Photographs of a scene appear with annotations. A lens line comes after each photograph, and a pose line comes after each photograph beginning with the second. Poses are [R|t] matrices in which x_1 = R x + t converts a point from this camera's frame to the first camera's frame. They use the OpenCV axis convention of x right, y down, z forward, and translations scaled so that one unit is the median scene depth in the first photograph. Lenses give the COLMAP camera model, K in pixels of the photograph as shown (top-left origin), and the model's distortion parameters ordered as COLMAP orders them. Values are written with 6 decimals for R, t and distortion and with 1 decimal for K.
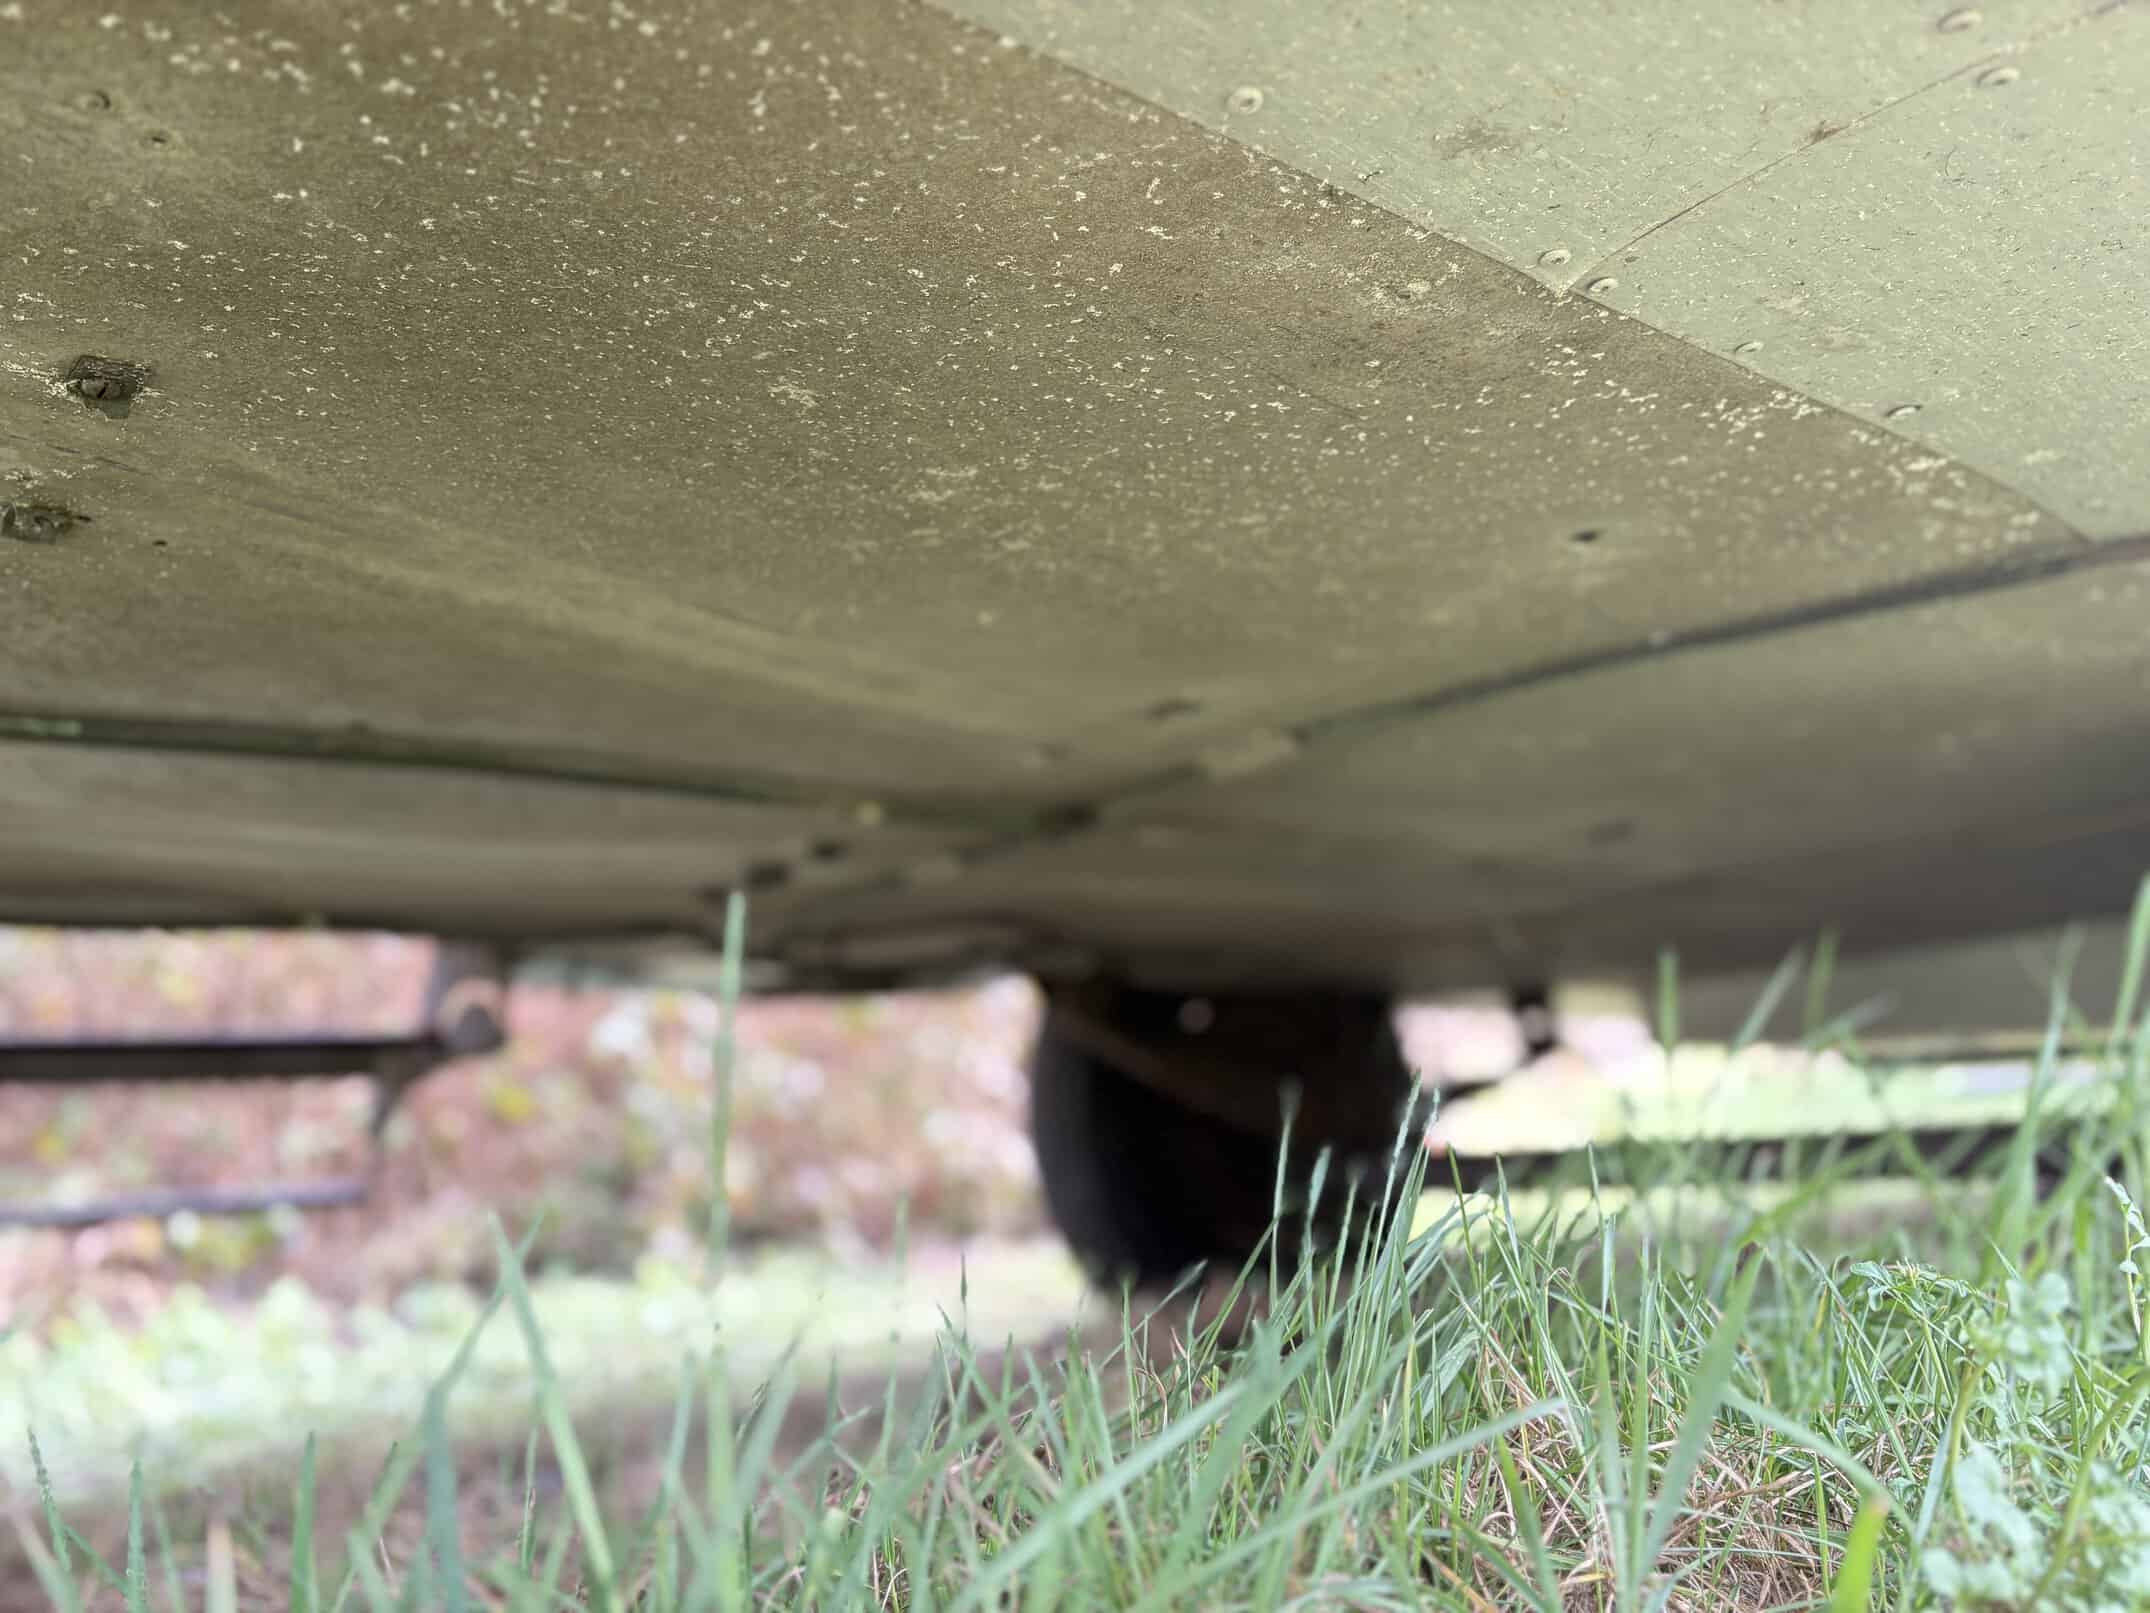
lens RADIAL K [[1643.4, 0, 1067.9], [0, 1643.4, 684.9], [0, 0, 1]] dist [0.047381, -0.051031]
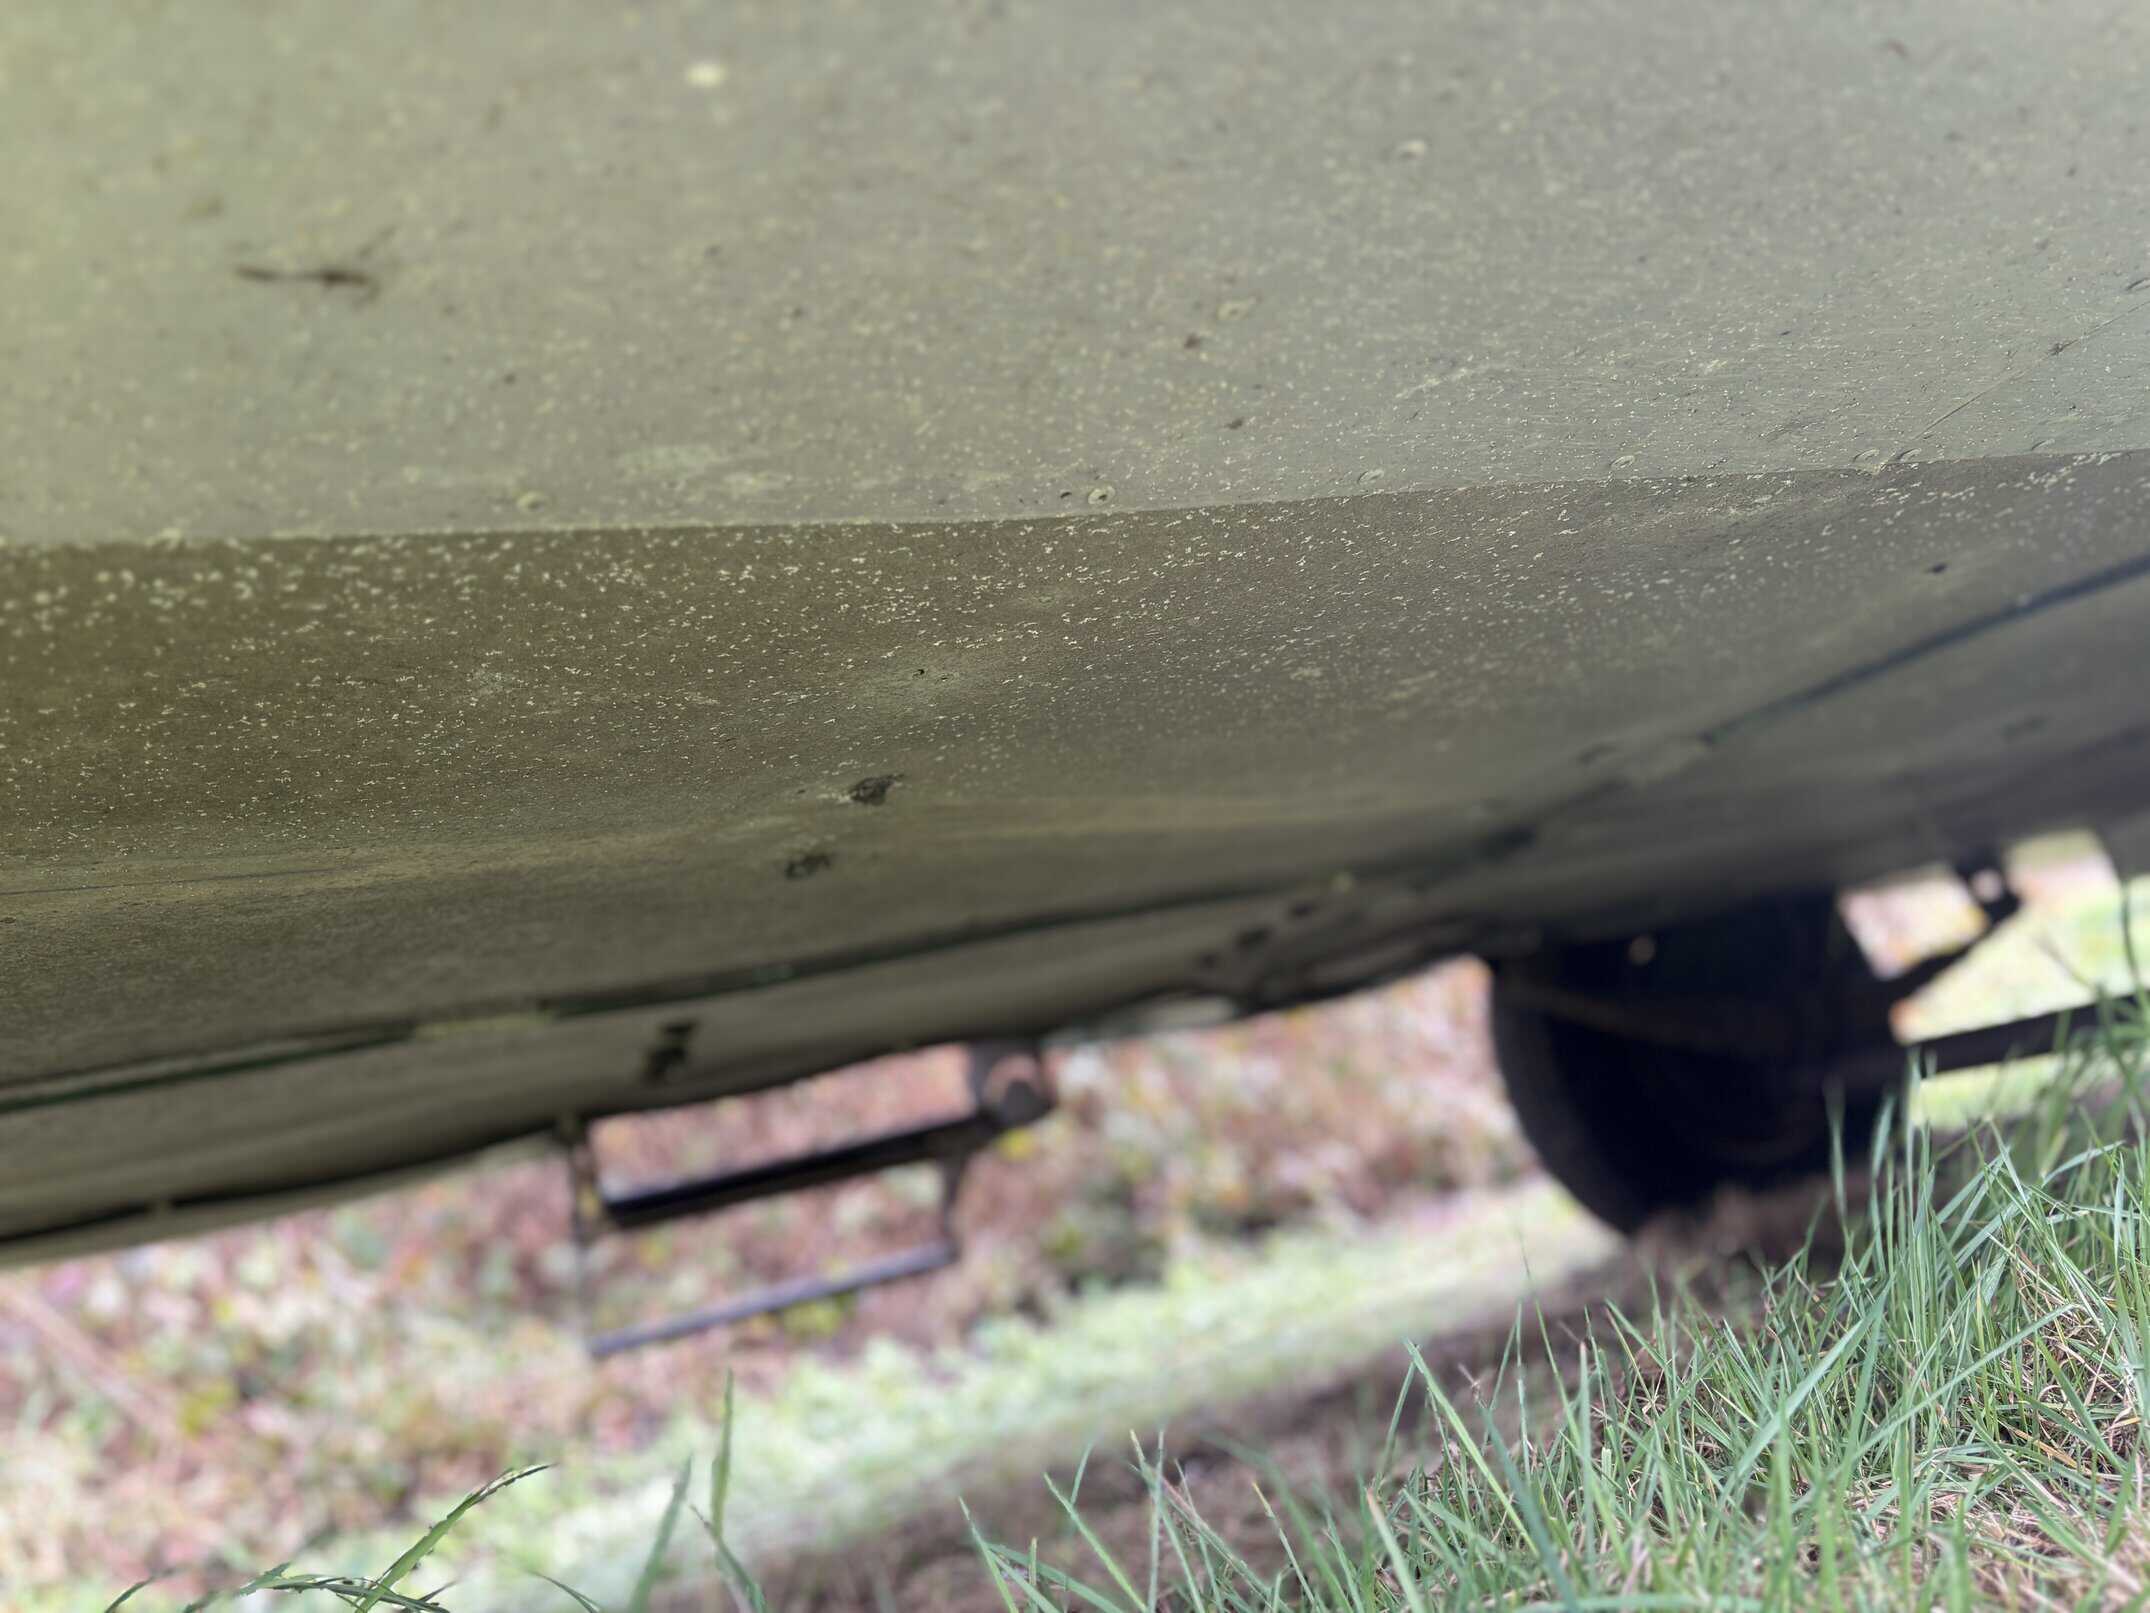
lens RADIAL K [[1643.4, 0, 1067.9], [0, 1643.4, 684.9], [0, 0, 1]] dist [0.047381, -0.051031]
pose [[0.951399, -0.235958, -0.197898, -0.046682], [0.239531, 0.970870, -0.006037, -0.111300], [0.193558, -0.041659, 0.980204, -0.213087]]
